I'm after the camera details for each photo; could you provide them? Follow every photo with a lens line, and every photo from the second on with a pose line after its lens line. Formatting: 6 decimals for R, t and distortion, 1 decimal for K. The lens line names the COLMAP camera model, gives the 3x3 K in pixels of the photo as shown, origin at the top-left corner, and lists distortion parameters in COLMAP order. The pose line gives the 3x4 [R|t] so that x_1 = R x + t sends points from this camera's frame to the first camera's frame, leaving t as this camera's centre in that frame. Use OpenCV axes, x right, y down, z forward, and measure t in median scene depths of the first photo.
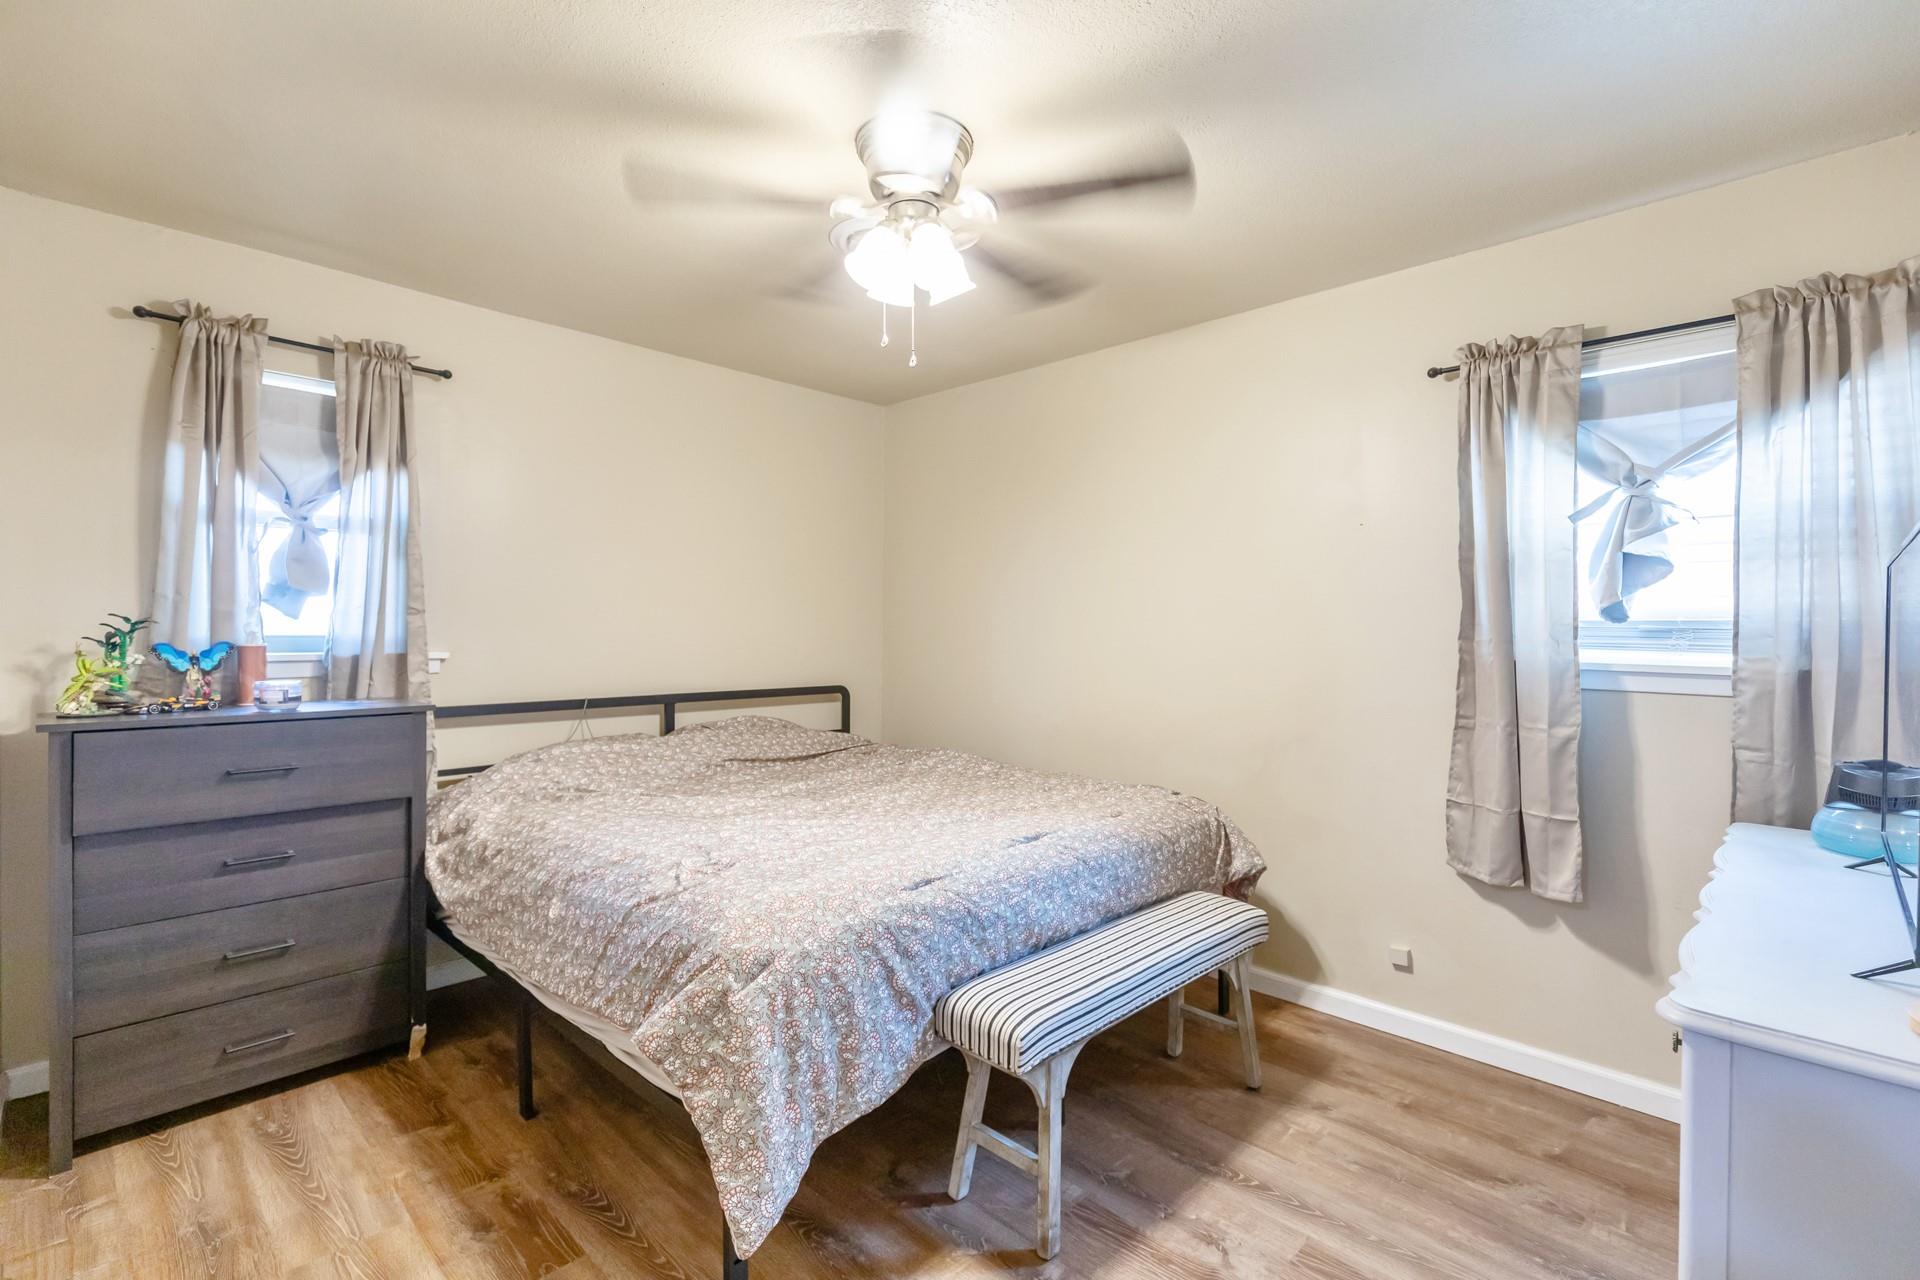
lens RADIAL K [[873.1, 0, 952.2], [0, 873.1, 642.4], [0, 0, 1]] dist [0.009243, -0.000590]
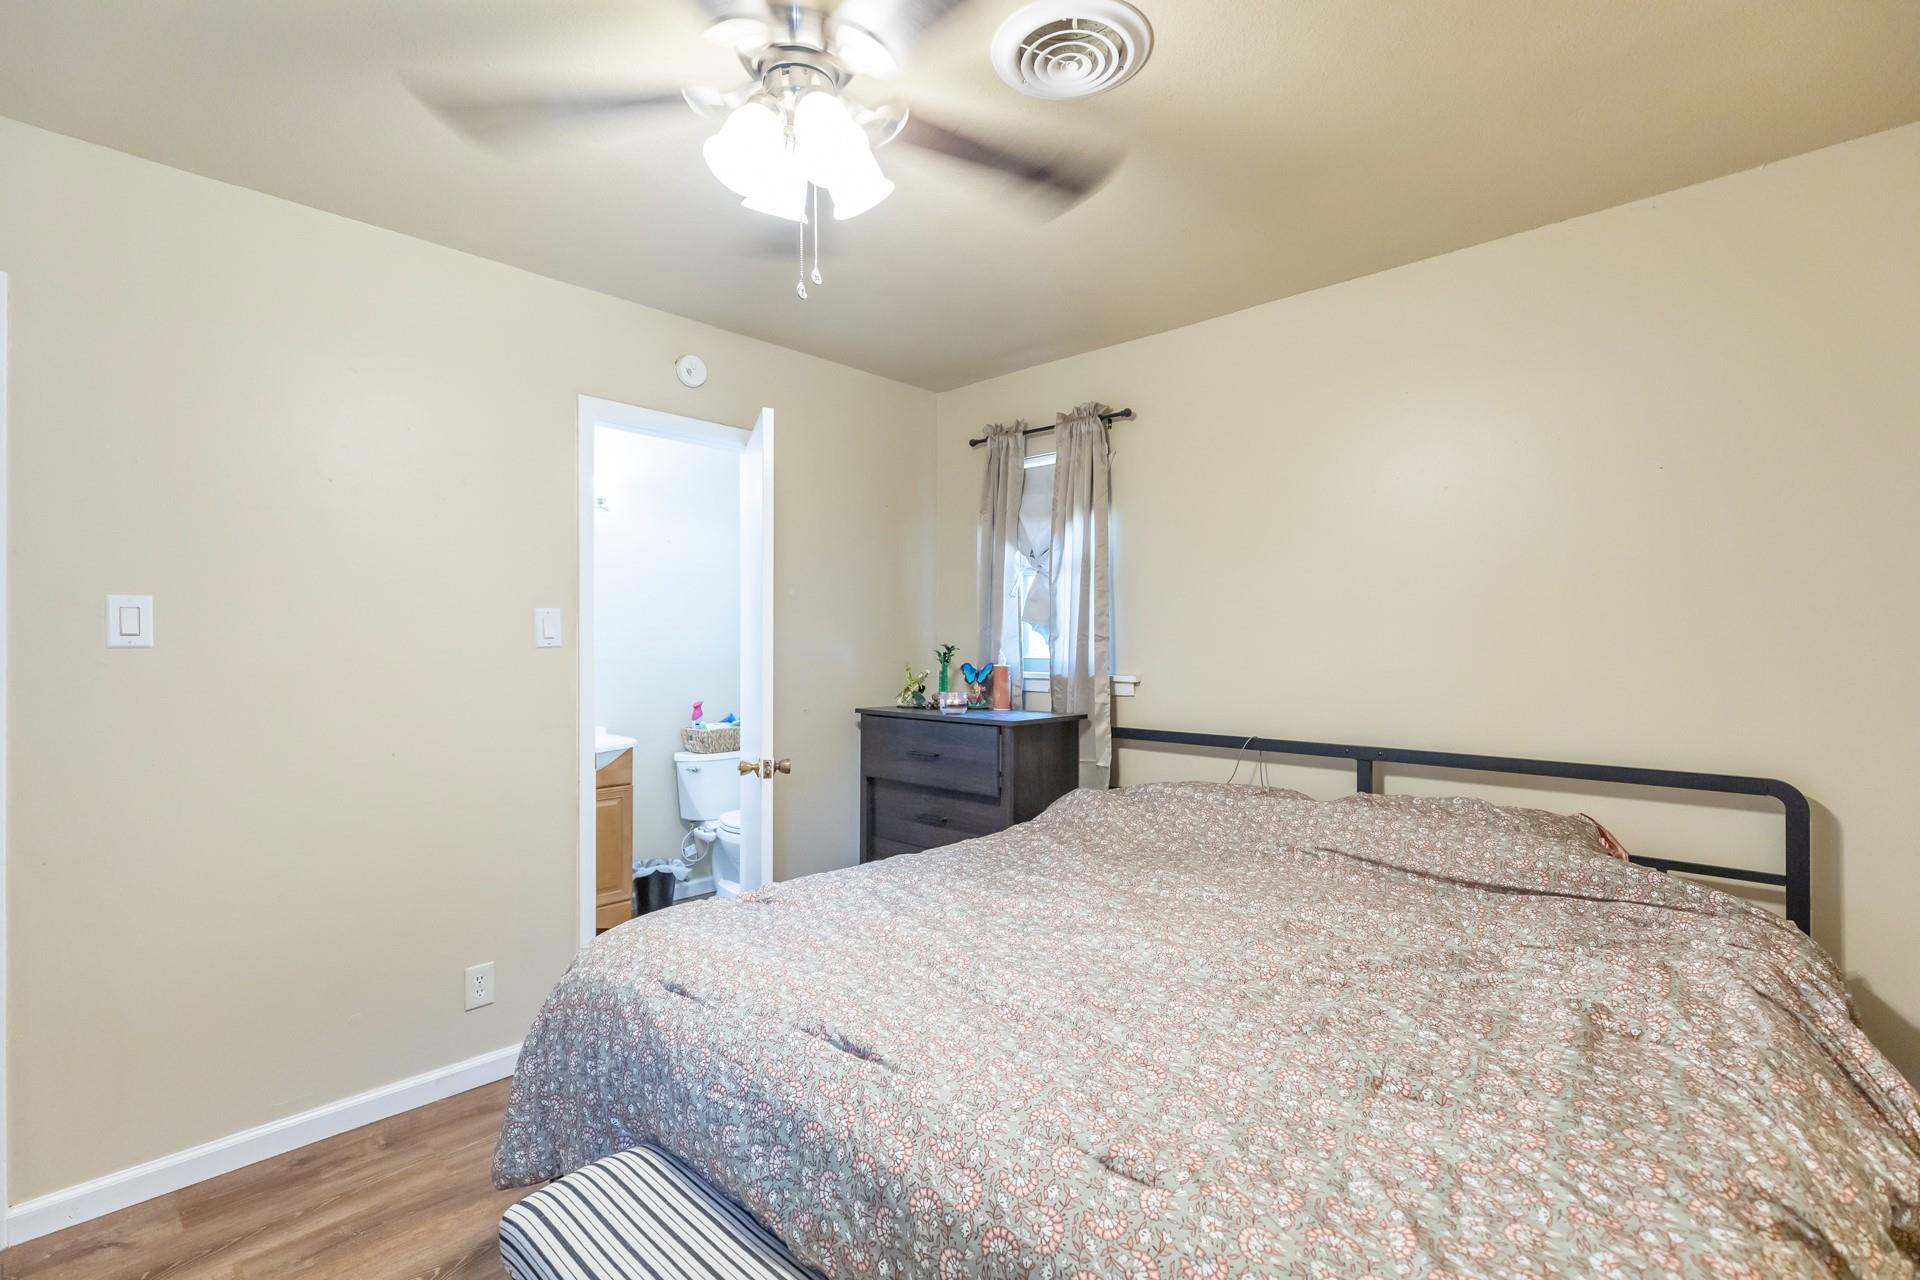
lens RADIAL K [[883.4, 0, 961.3], [0, 883.4, 646.9], [0, 0, 1]] dist [0.008898, -0.000417]
pose [[0.011481, -0.001606, -0.999933, 0.609368], [-0.015798, 0.999874, -0.001787, -0.024319], [0.999809, 0.015817, 0.011454, 1.001051]]
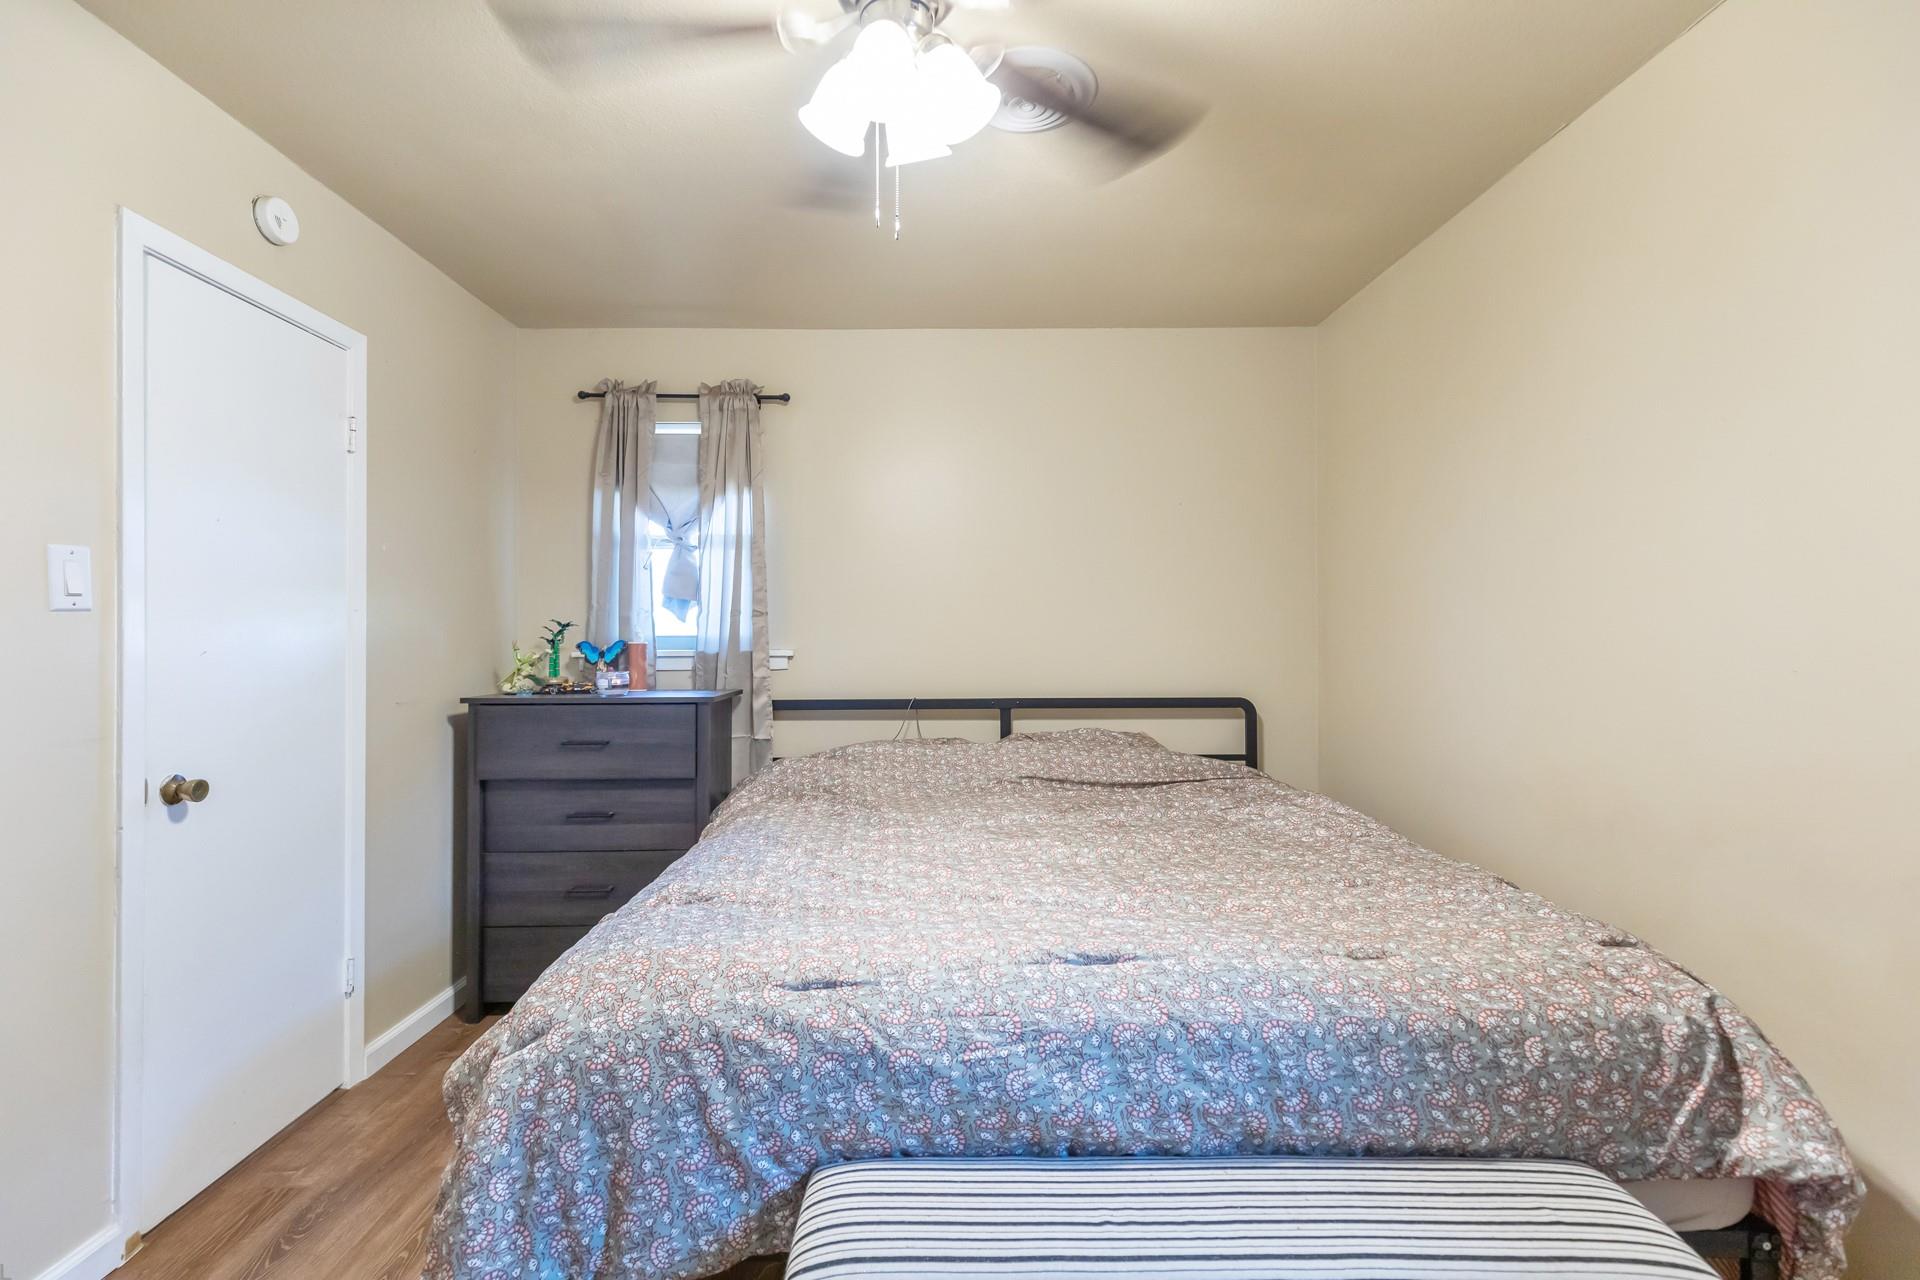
lens RADIAL K [[866.0, 0, 940.6], [0, 866.0, 635.9], [0, 0, 1]] dist [0.007624, -0.000657]
pose [[0.702327, -0.009835, -0.711787, 0.416341], [-0.002161, 0.999871, -0.015947, 0.012672], [0.711852, 0.012738, 0.702214, 0.478565]]
